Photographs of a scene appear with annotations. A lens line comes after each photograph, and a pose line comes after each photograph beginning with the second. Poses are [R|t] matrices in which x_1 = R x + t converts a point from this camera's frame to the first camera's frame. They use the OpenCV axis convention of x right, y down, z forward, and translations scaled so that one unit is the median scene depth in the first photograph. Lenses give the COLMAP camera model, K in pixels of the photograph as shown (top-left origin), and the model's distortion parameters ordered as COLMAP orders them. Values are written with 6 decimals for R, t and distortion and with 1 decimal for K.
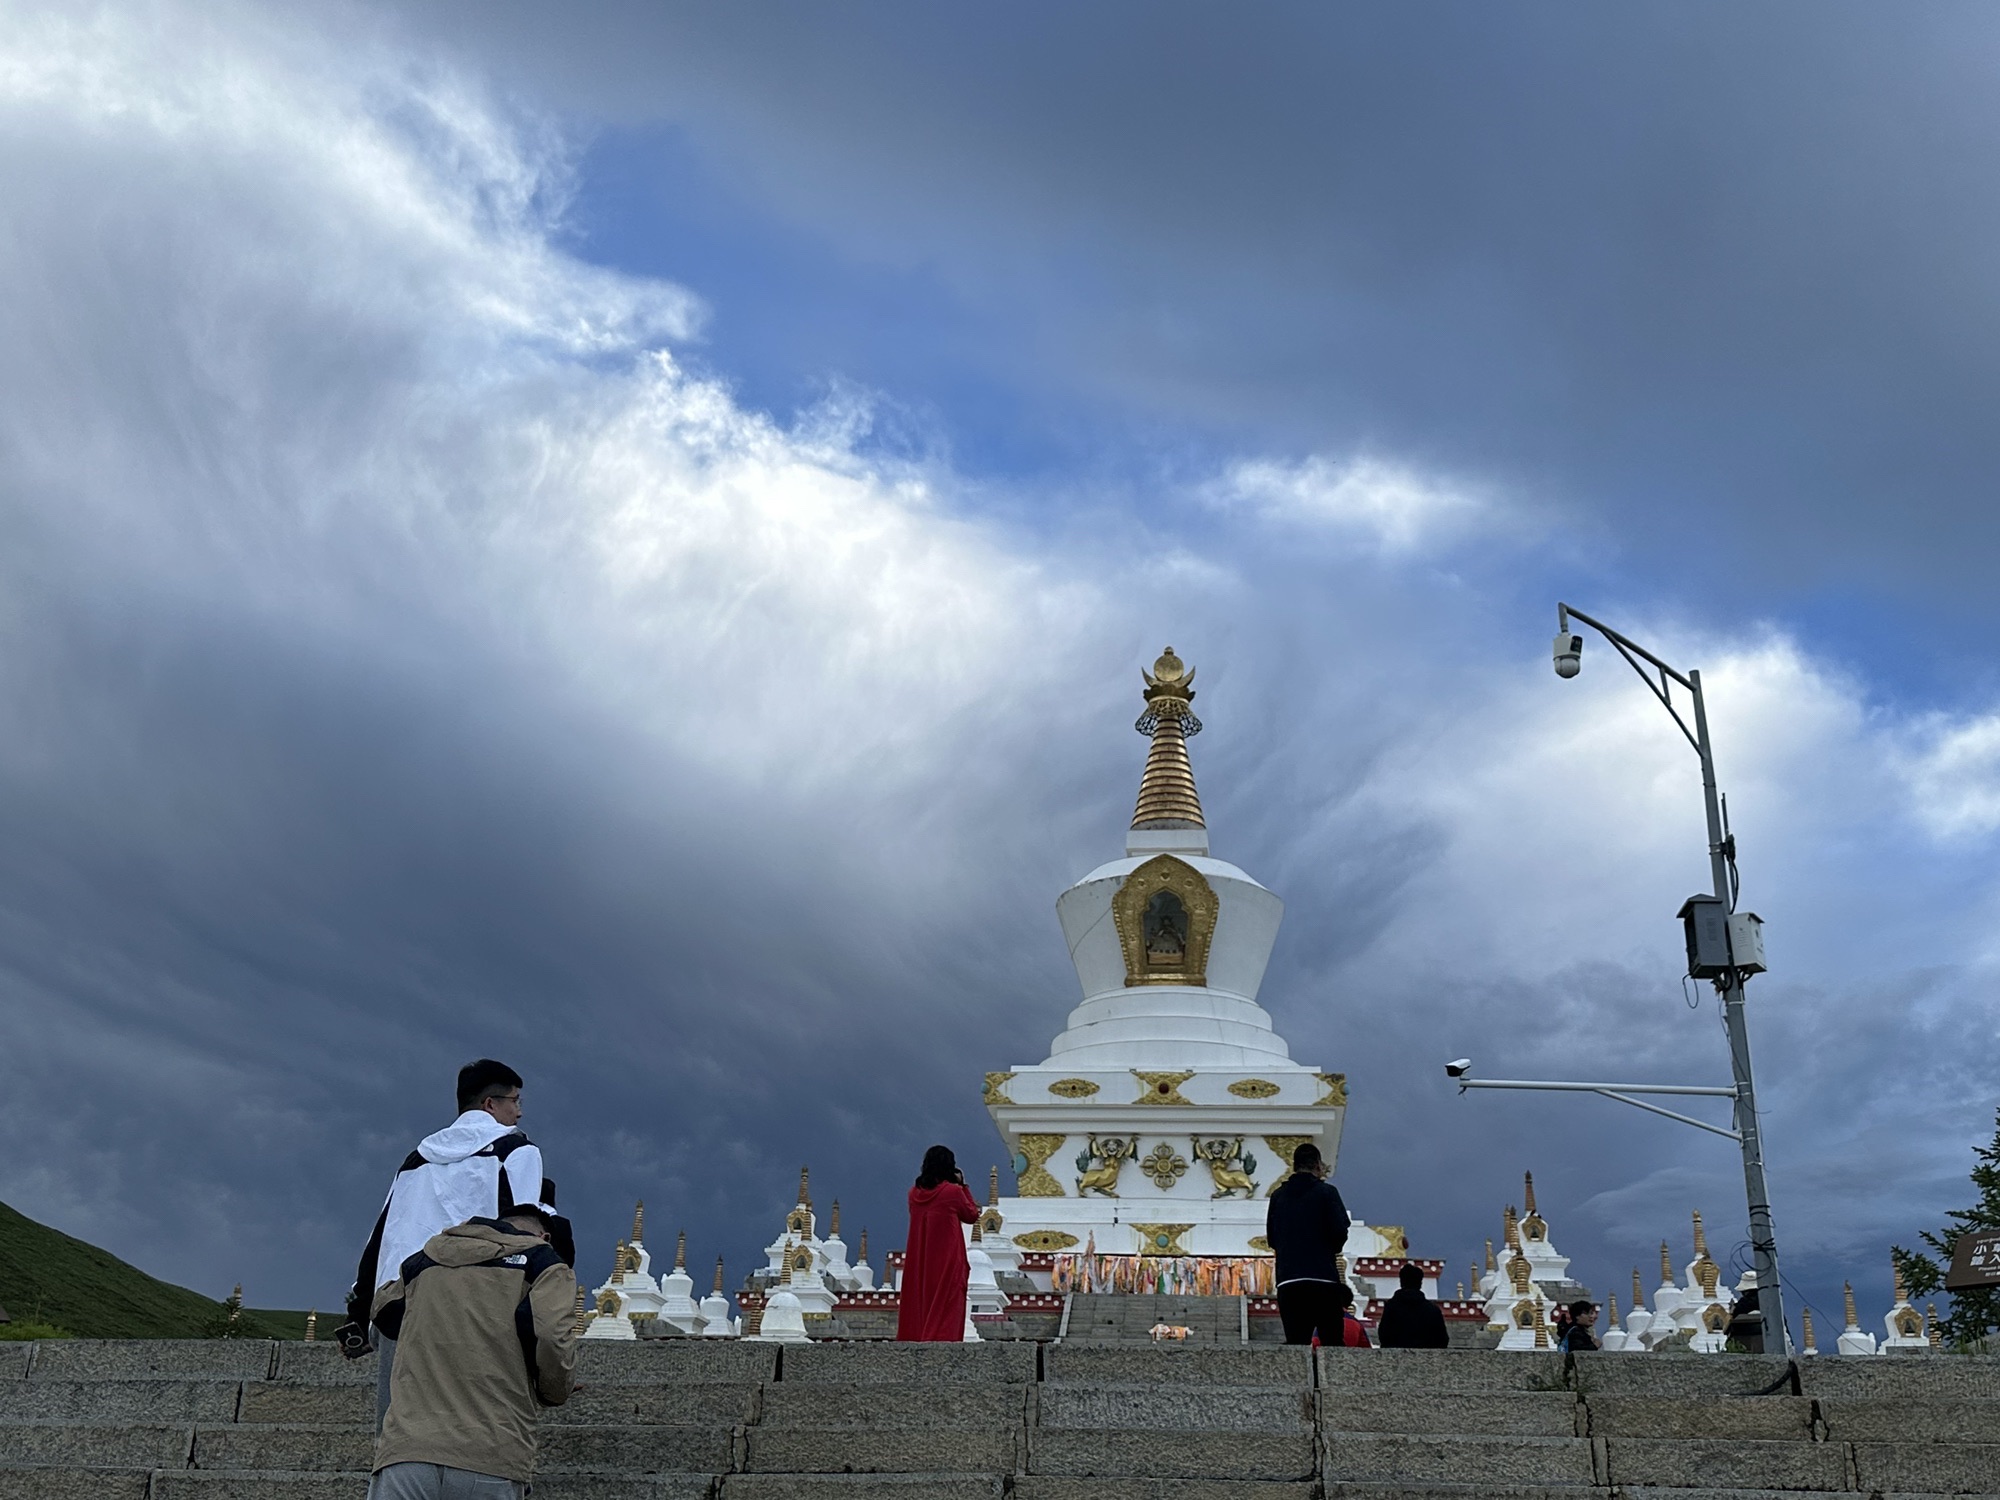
lens RADIAL K [[2118.4, 0, 988.1], [0, 2118.4, 701.3], [0, 0, 1]] dist [0.100346, 0.000000]
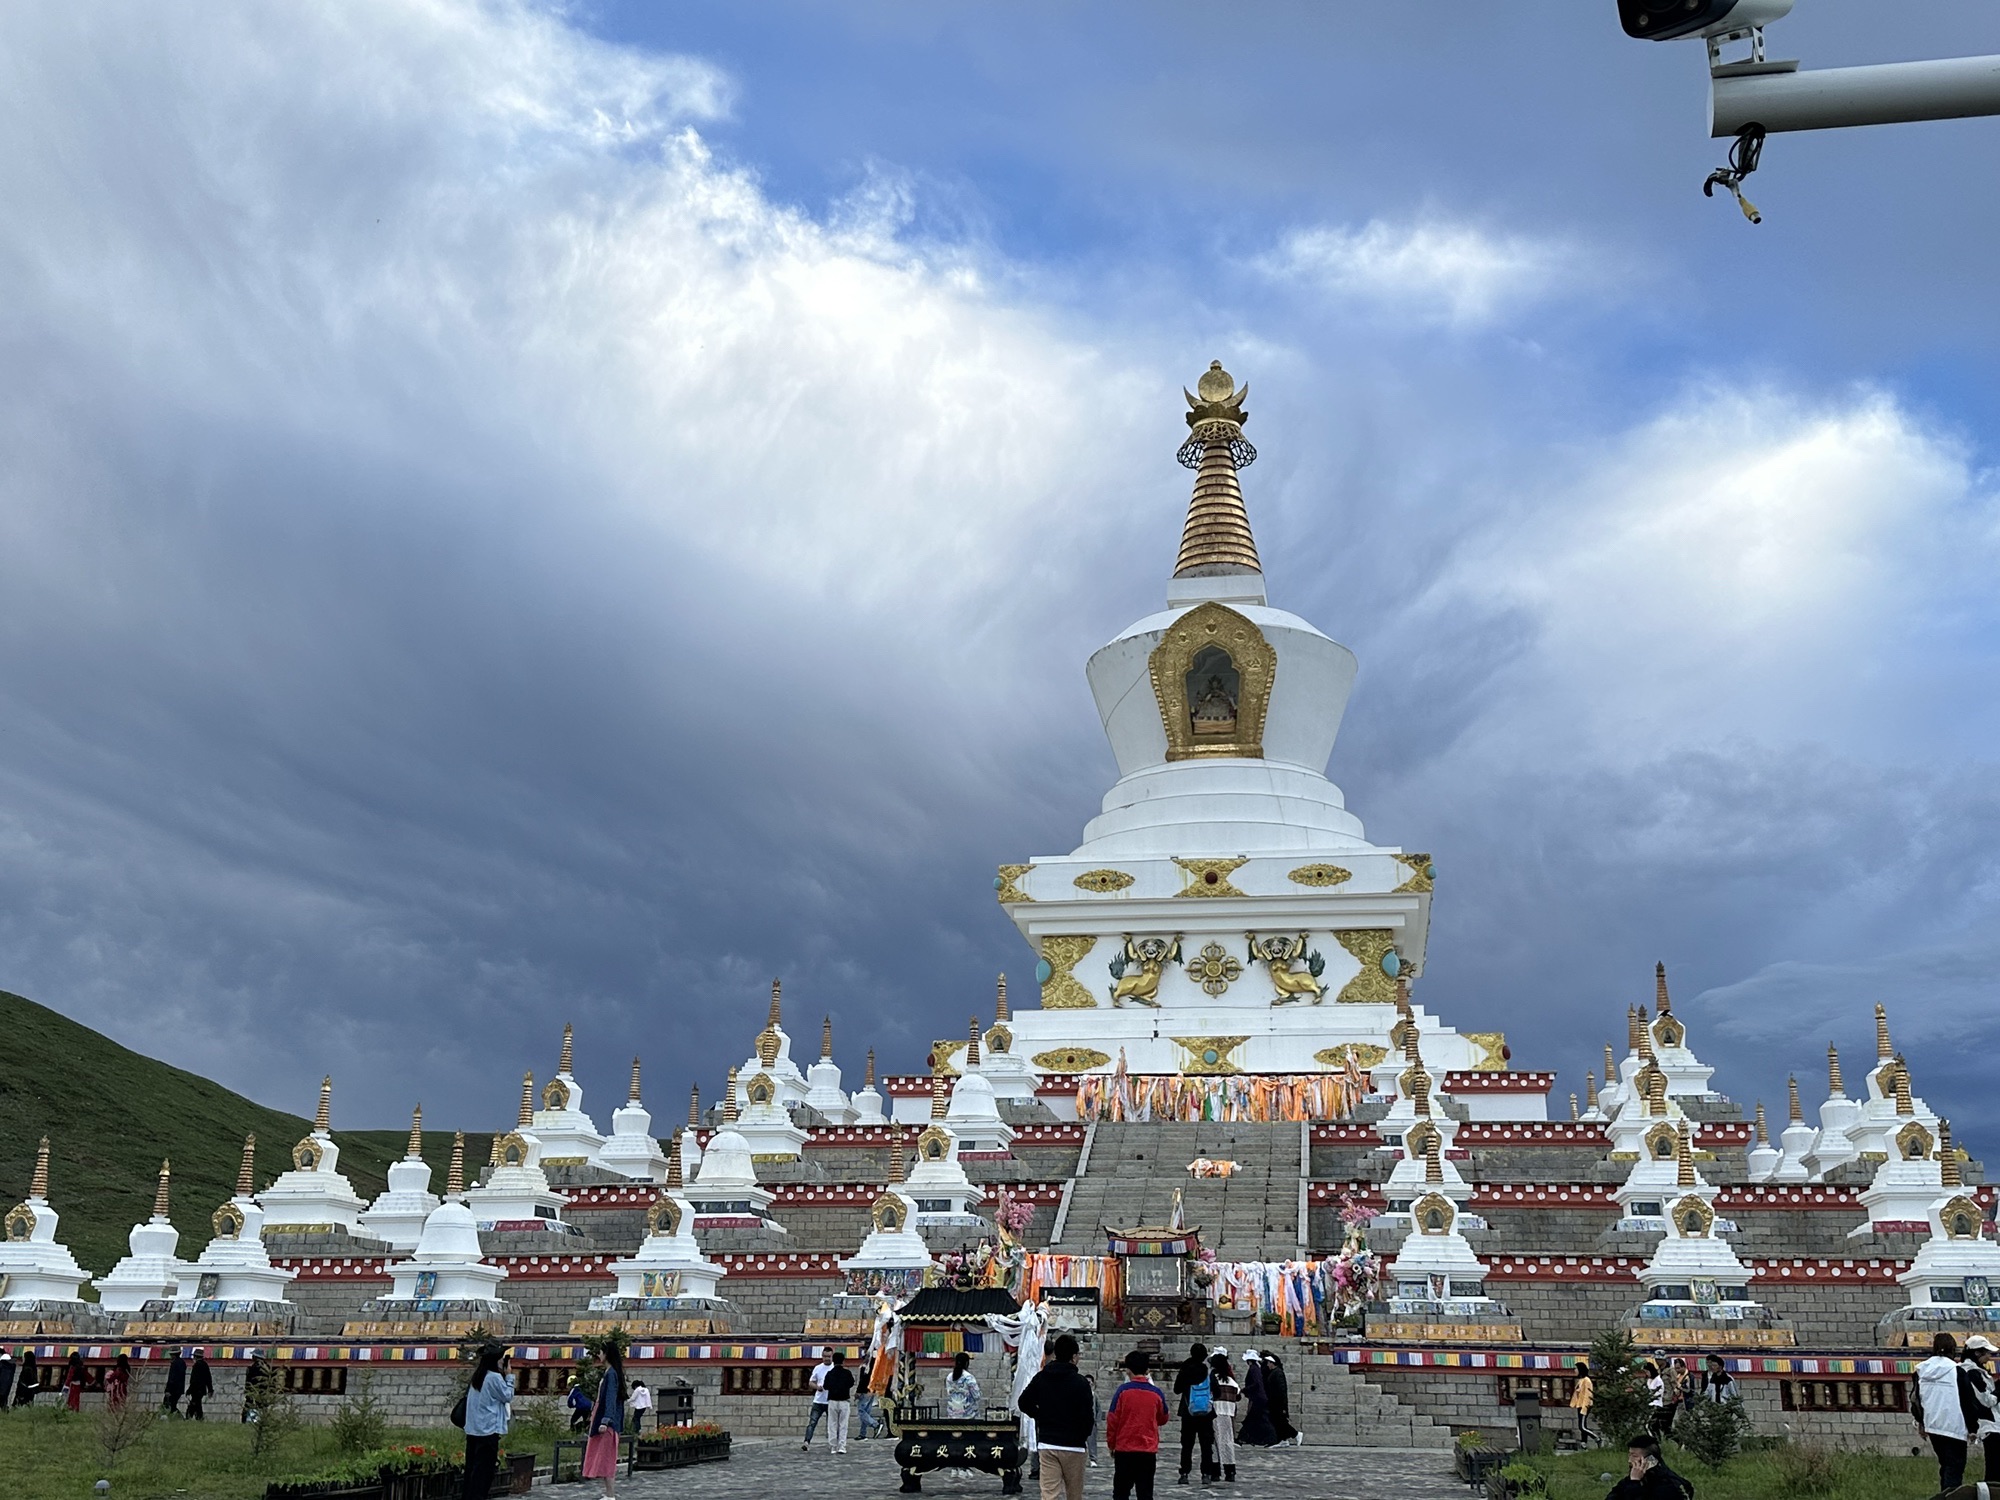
lens RADIAL K [[2118.4, 0, 1011.4], [0, 2118.4, 748.0], [0, 0, 1]] dist [0.100346, 0.000000]
pose [[0.999352, -0.026084, -0.024813, 0.023813], [0.028561, 0.994023, 0.105372, 0.038207], [0.021916, -0.106013, 0.994123, 0.163579]]
